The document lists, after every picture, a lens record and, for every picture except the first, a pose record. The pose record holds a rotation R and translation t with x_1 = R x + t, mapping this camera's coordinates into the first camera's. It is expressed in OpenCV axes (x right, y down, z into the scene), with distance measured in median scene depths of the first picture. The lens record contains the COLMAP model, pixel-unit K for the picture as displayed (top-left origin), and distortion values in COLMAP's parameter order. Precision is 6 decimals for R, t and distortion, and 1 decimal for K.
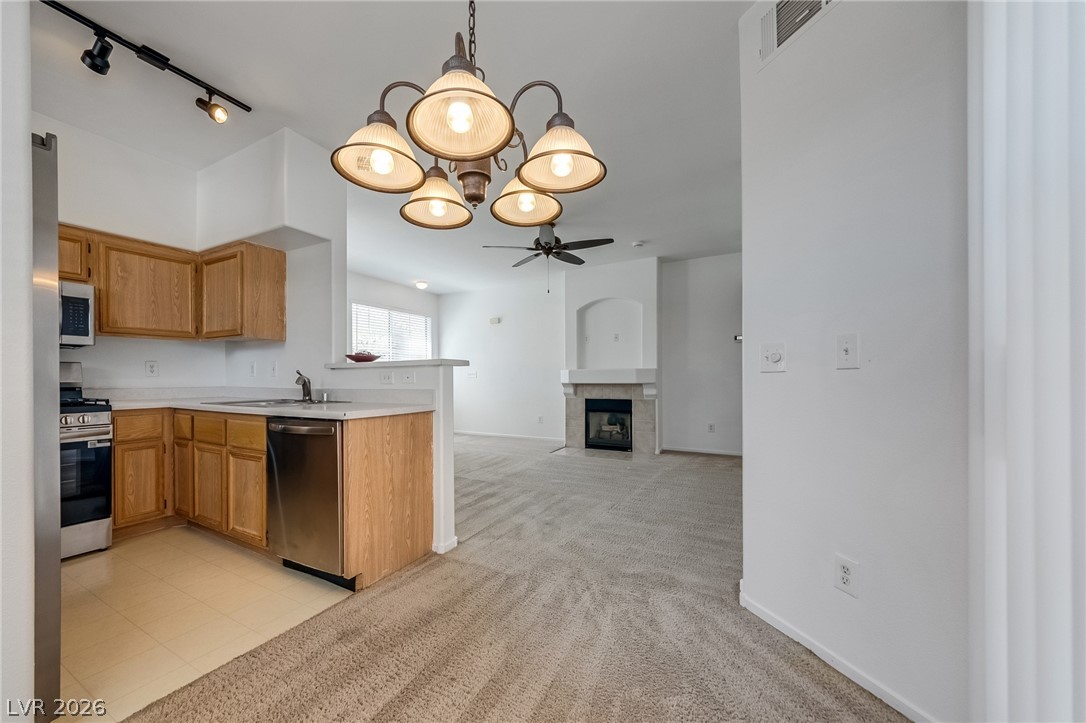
lens RADIAL K [[398.0, 0, 529.3], [0, 398.0, 375.6], [0, 0, 1]] dist [-0.016633, -0.000117]
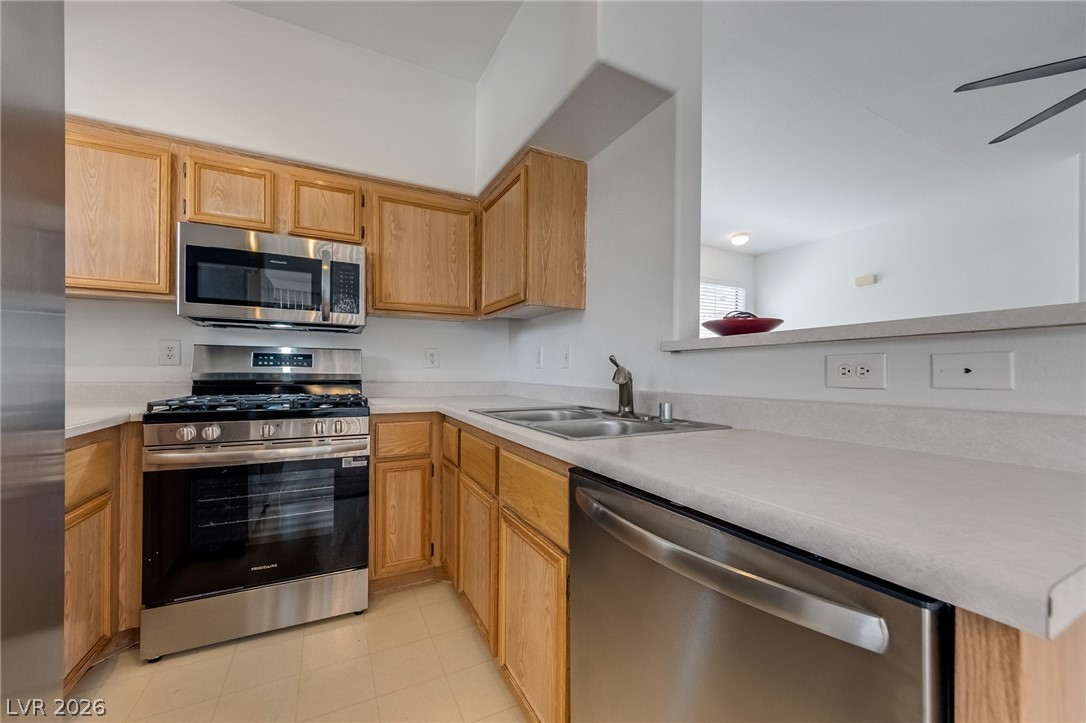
lens RADIAL K [[398.0, 0, 529.3], [0, 398.0, 375.6], [0, 0, 1]] dist [-0.016633, -0.000117]
pose [[0.808150, 0.013634, -0.588819, -0.376434], [-0.008340, 0.999897, 0.011706, 0.007573], [0.588918, -0.004549, 0.808180, 0.528906]]
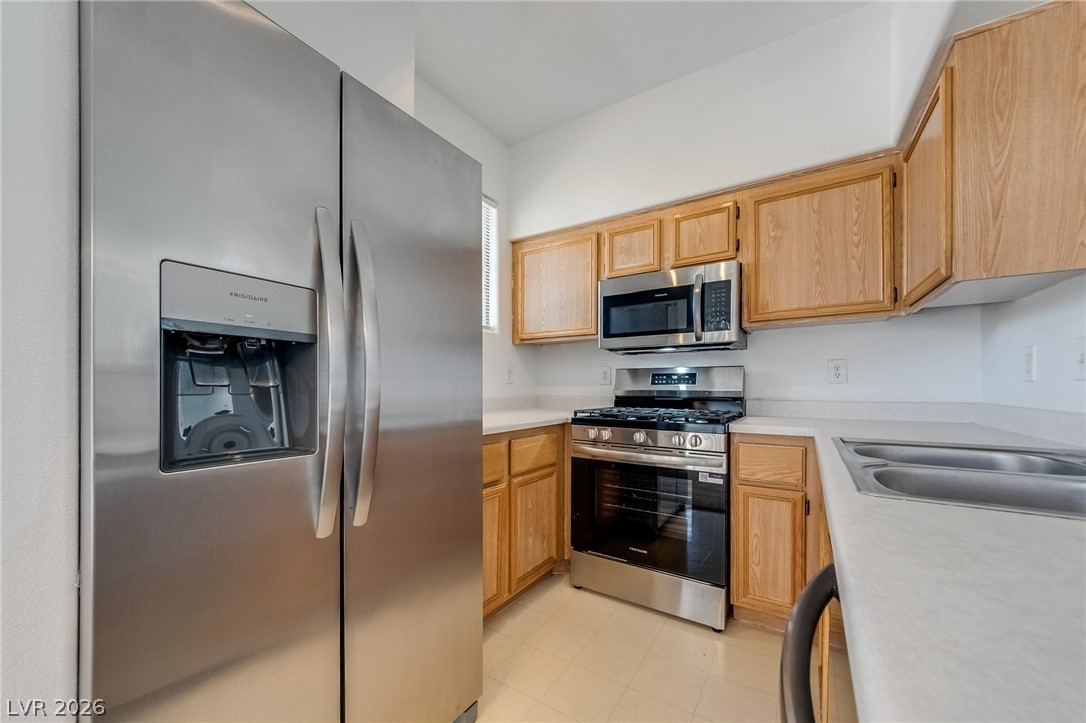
lens RADIAL K [[398.2, 0, 544.8], [0, 398.2, 391.5], [0, 0, 1]] dist [-0.017320, -0.000061]
pose [[-0.106054, 0.012085, -0.994287, -0.311471], [0.001538, 0.999927, 0.011990, 0.007416], [0.994359, -0.000257, -0.106065, 0.674036]]
